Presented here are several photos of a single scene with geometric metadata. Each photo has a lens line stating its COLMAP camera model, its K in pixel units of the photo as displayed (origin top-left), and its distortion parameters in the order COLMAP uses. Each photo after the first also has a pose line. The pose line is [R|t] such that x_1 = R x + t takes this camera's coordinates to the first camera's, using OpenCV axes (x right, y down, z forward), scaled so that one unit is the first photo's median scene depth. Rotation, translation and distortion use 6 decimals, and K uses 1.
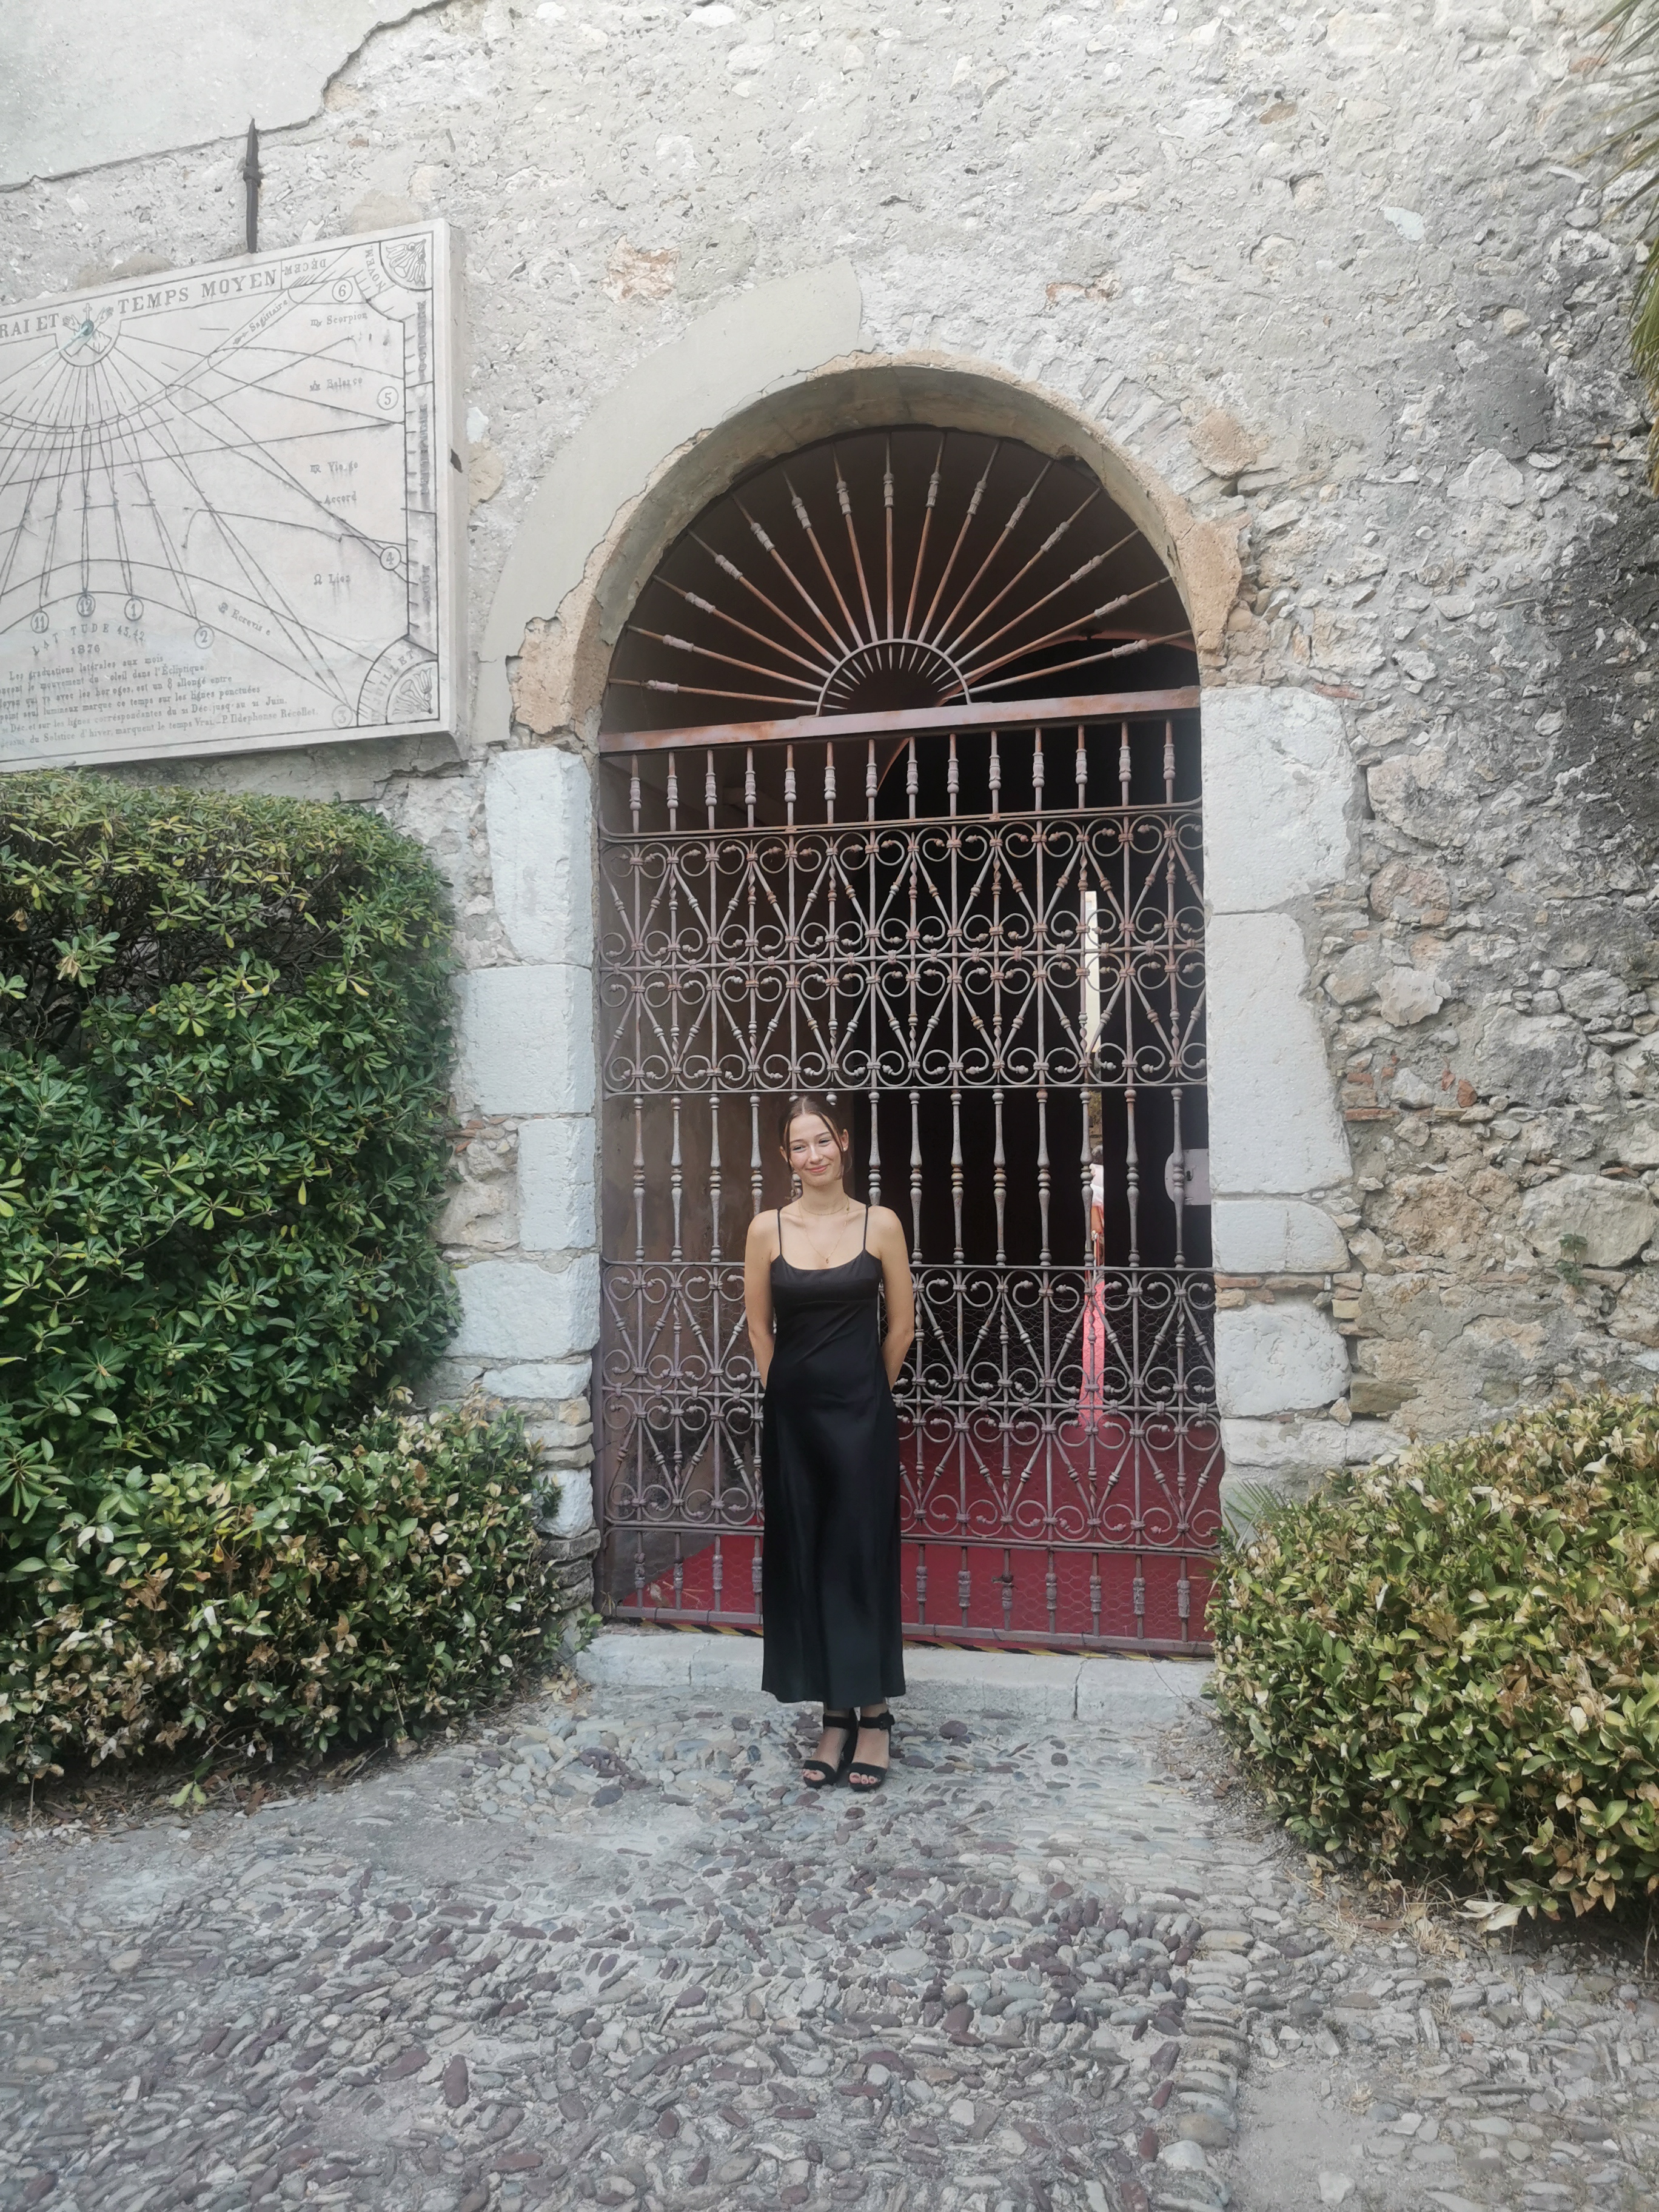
lens RADIAL K [[1711.4, 0, 829.4], [0, 1711.4, 1093.7], [0, 0, 1]] dist [0.060324, -0.081837]
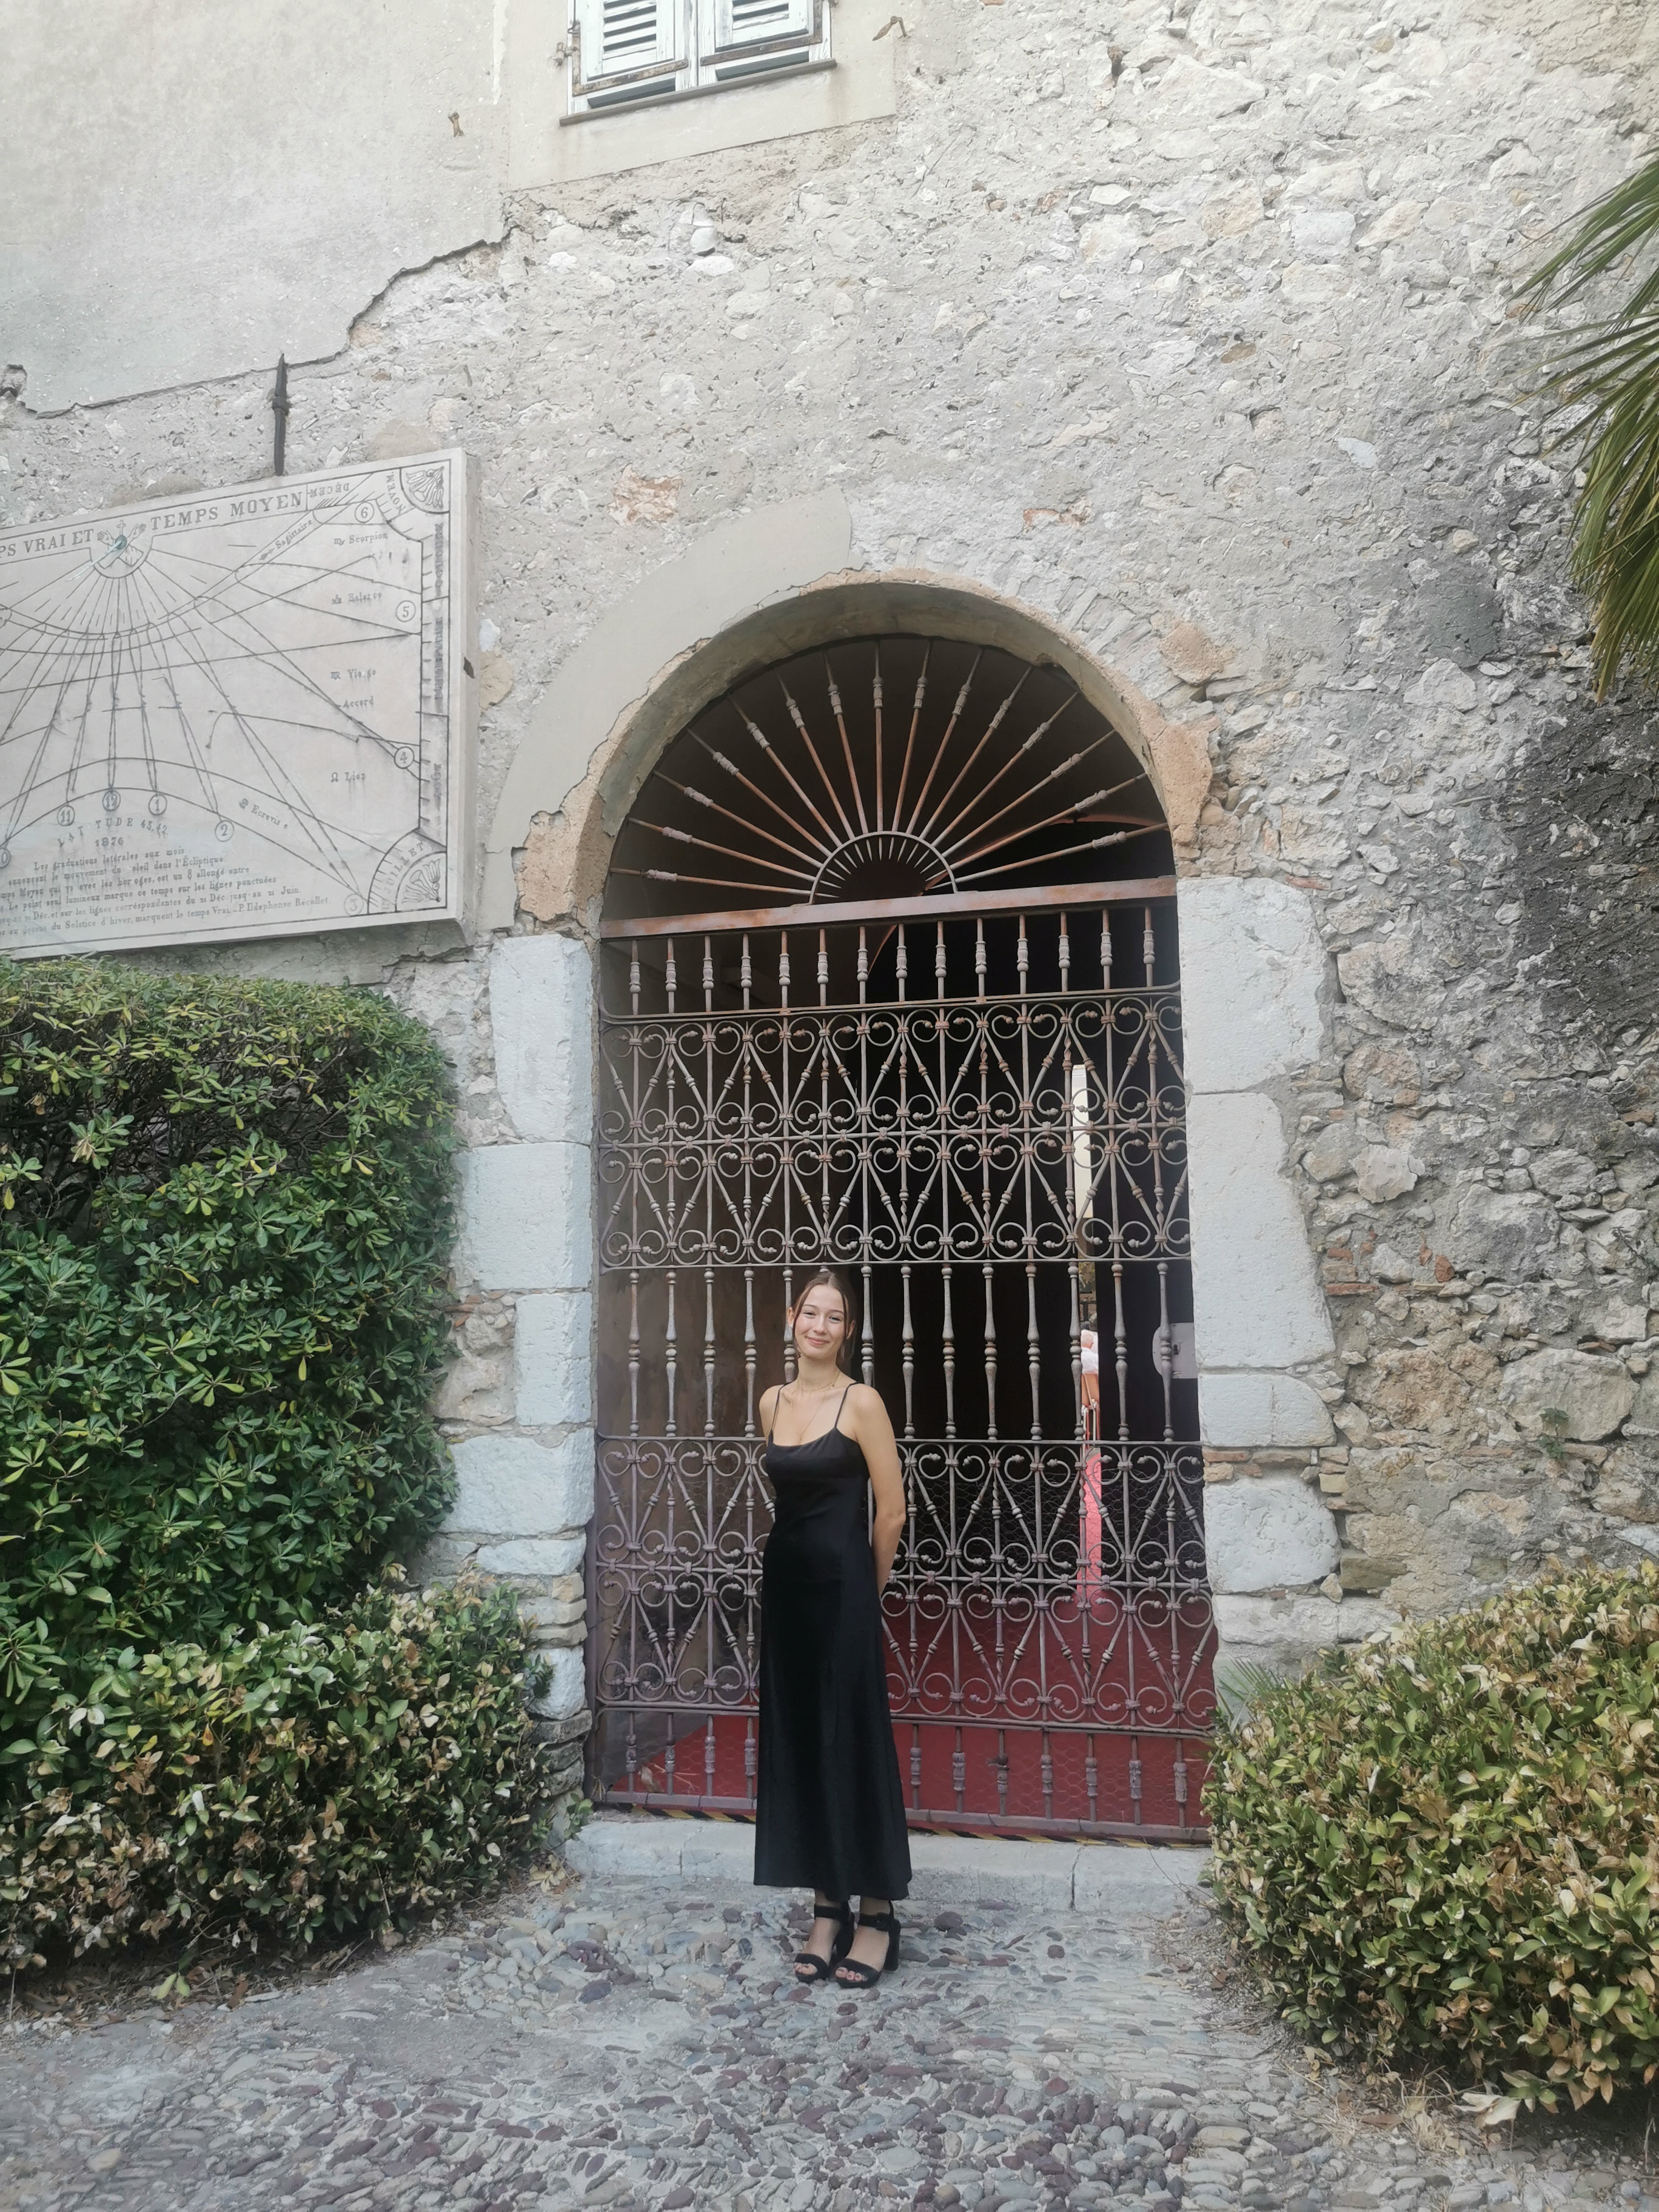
lens RADIAL K [[1711.4, 0, 831.4], [0, 1711.4, 1093.7], [0, 0, 1]] dist [0.060324, -0.081837]
pose [[0.999997, -0.001359, 0.002246, 0.003386], [0.001570, 0.995313, -0.096697, -0.004752], [-0.002104, 0.096700, 0.995311, -0.024957]]
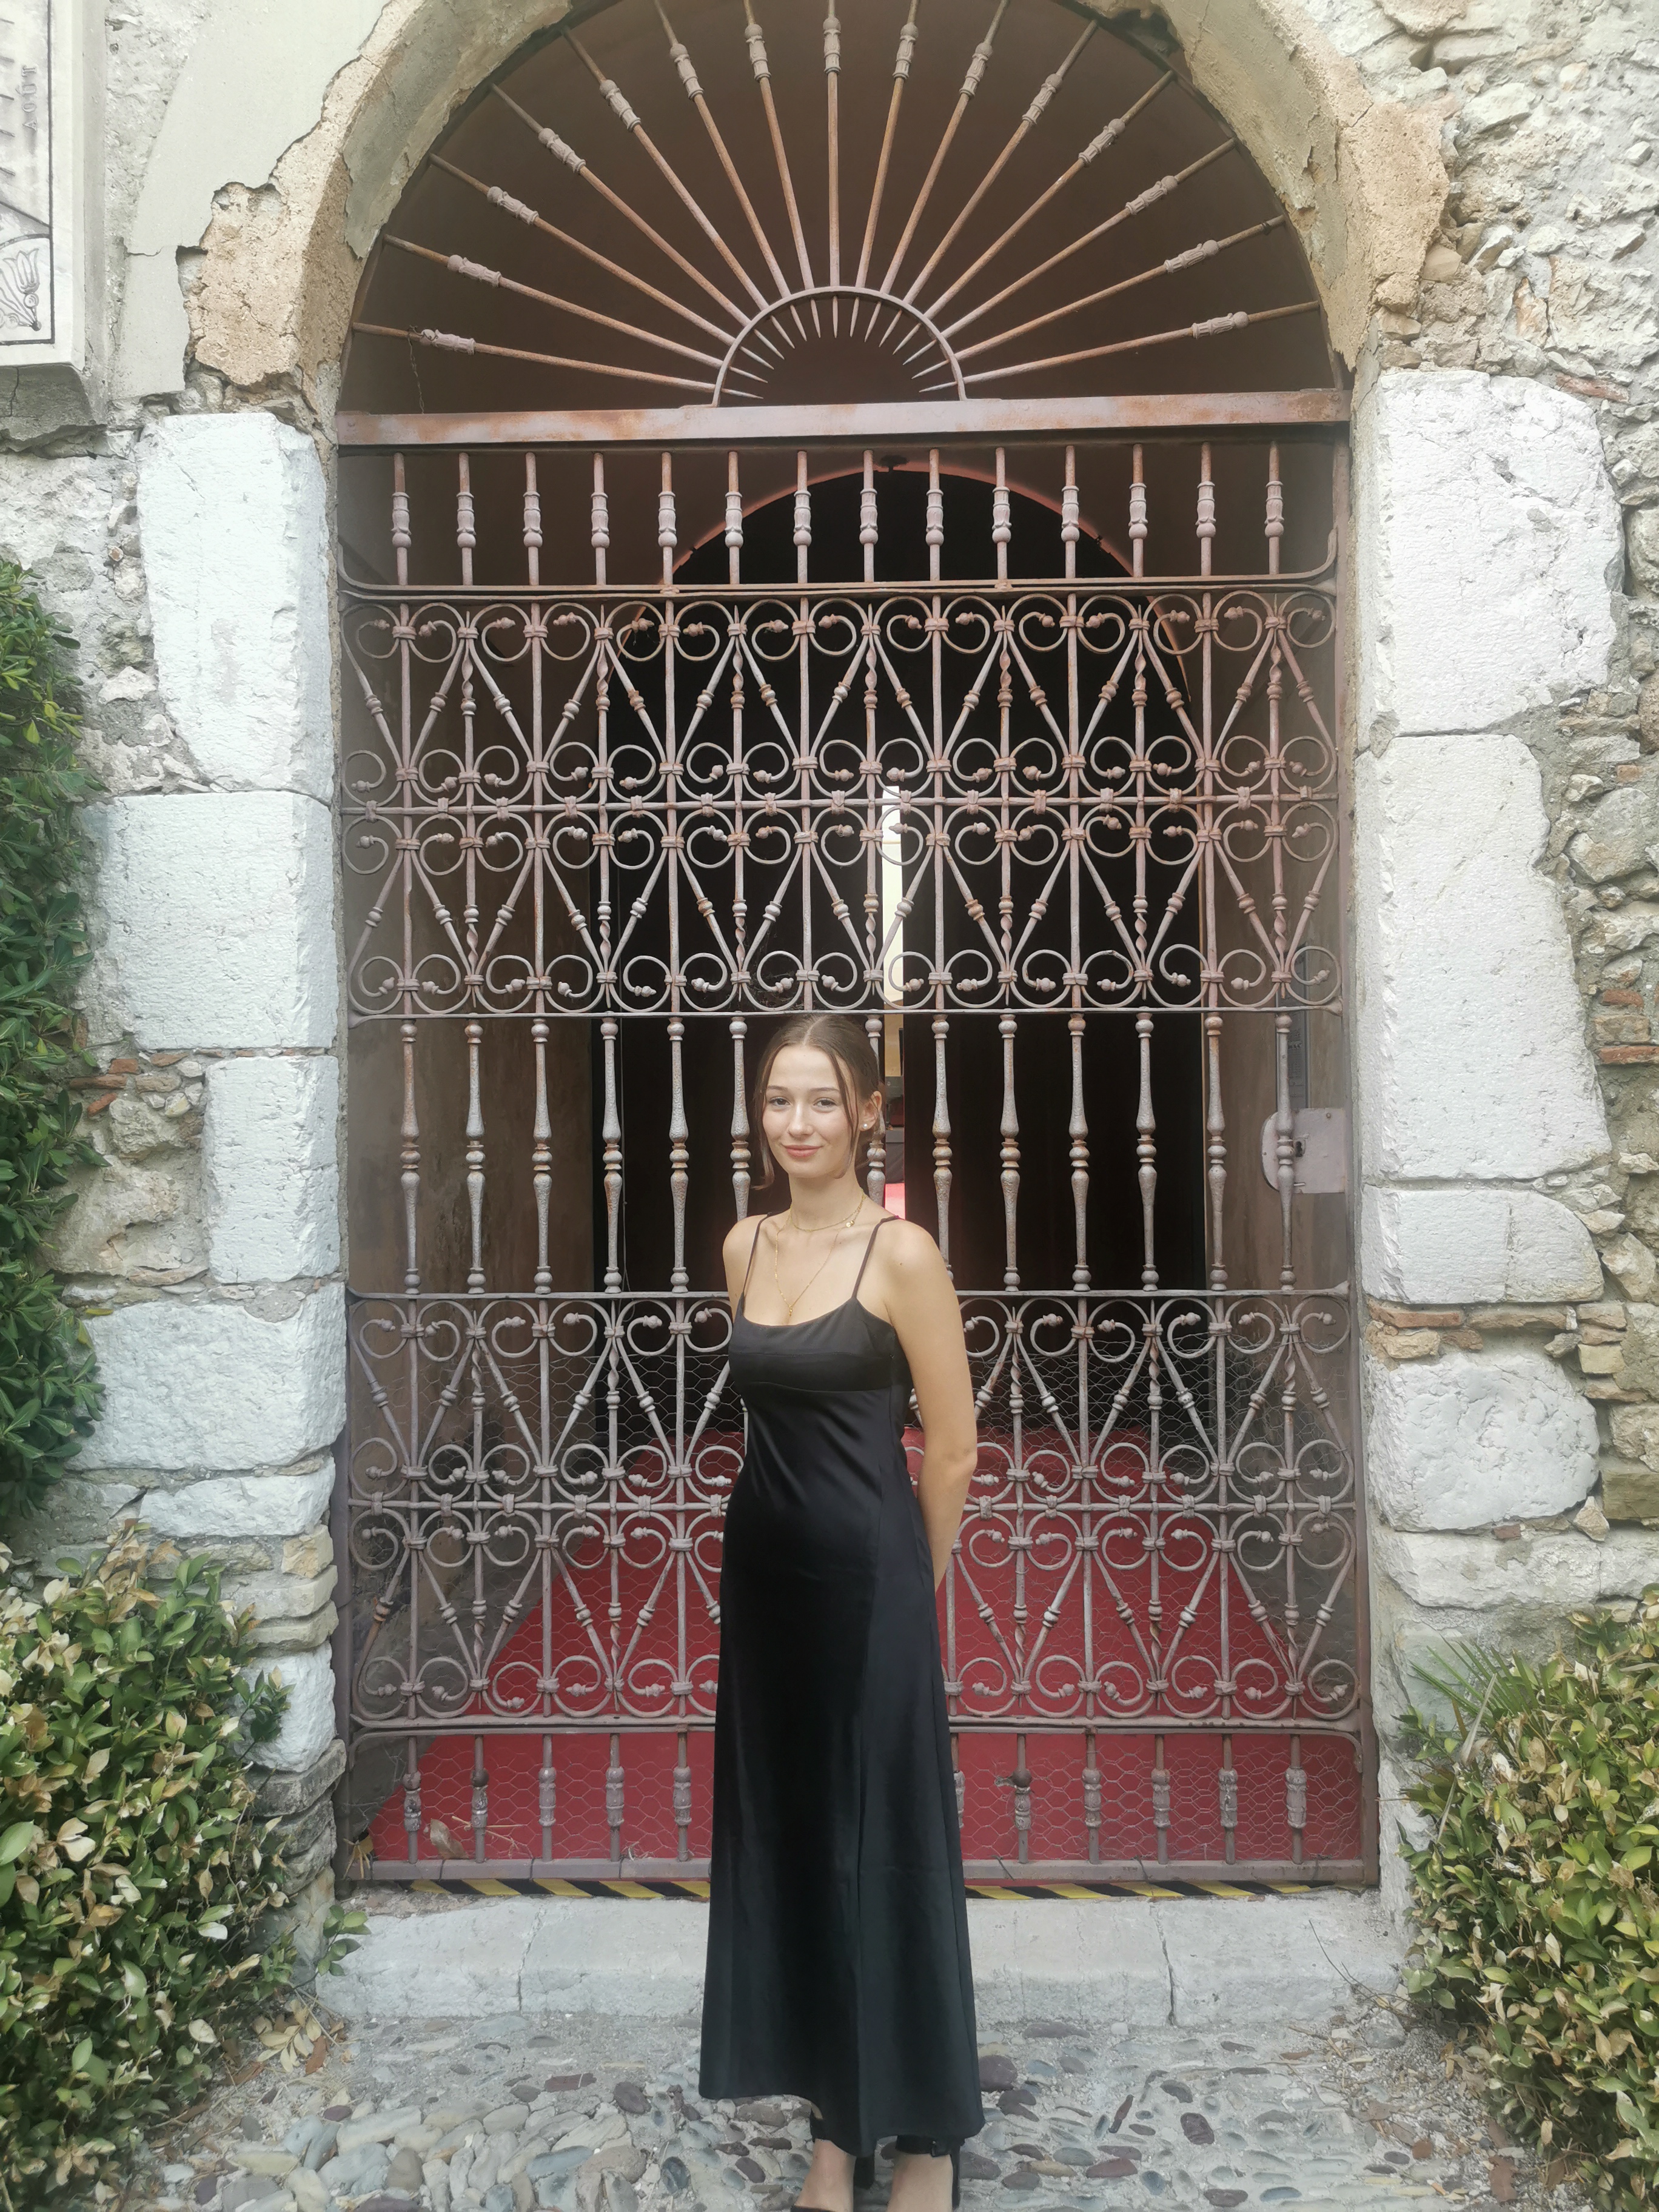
lens RADIAL K [[1711.4, 0, 832.1], [0, 1711.4, 1092.2], [0, 0, 1]] dist [0.060324, -0.081837]
pose [[0.973213, 0.000951, 0.229905, -0.113462], [-0.007165, 0.999631, 0.026195, 0.010252], [-0.229795, -0.027141, 0.972861, 0.401910]]
